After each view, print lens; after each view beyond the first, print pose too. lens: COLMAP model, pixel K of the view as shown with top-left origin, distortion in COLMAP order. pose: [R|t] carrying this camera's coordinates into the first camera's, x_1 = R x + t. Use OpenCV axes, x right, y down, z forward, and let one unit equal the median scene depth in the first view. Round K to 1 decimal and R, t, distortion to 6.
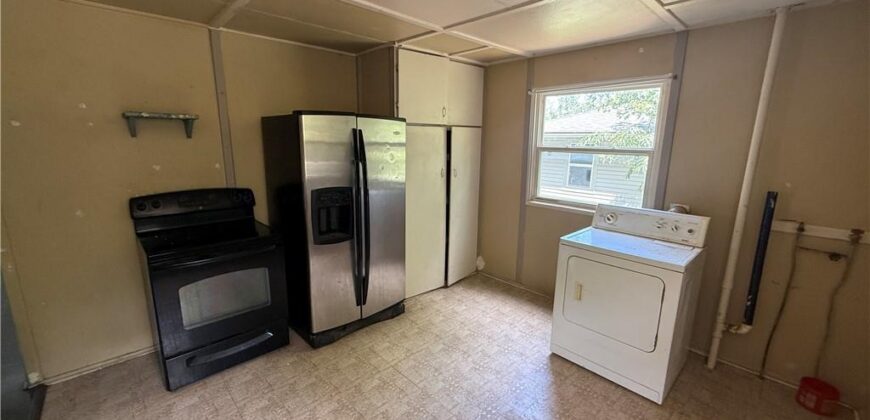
lens RADIAL K [[340.6, 0, 435.0], [0, 340.6, 210.0], [0, 0, 1]] dist [0.000554, 0.000038]
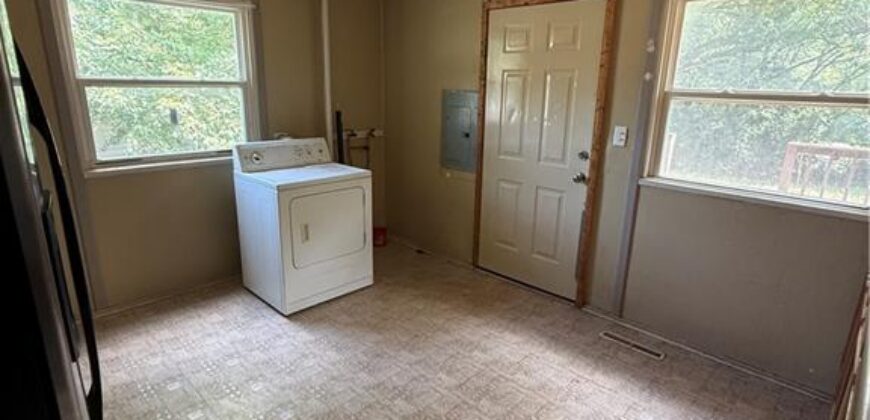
lens RADIAL K [[480.2, 0, 435.0], [0, 480.2, 210.0], [0, 0, 1]] dist [0.000426, 0.000055]
pose [[-0.046187, -0.282782, 0.958072, -0.795370], [0.175705, 0.941843, 0.286462, -0.133413], [-0.983359, 0.181568, 0.006185, 0.562382]]
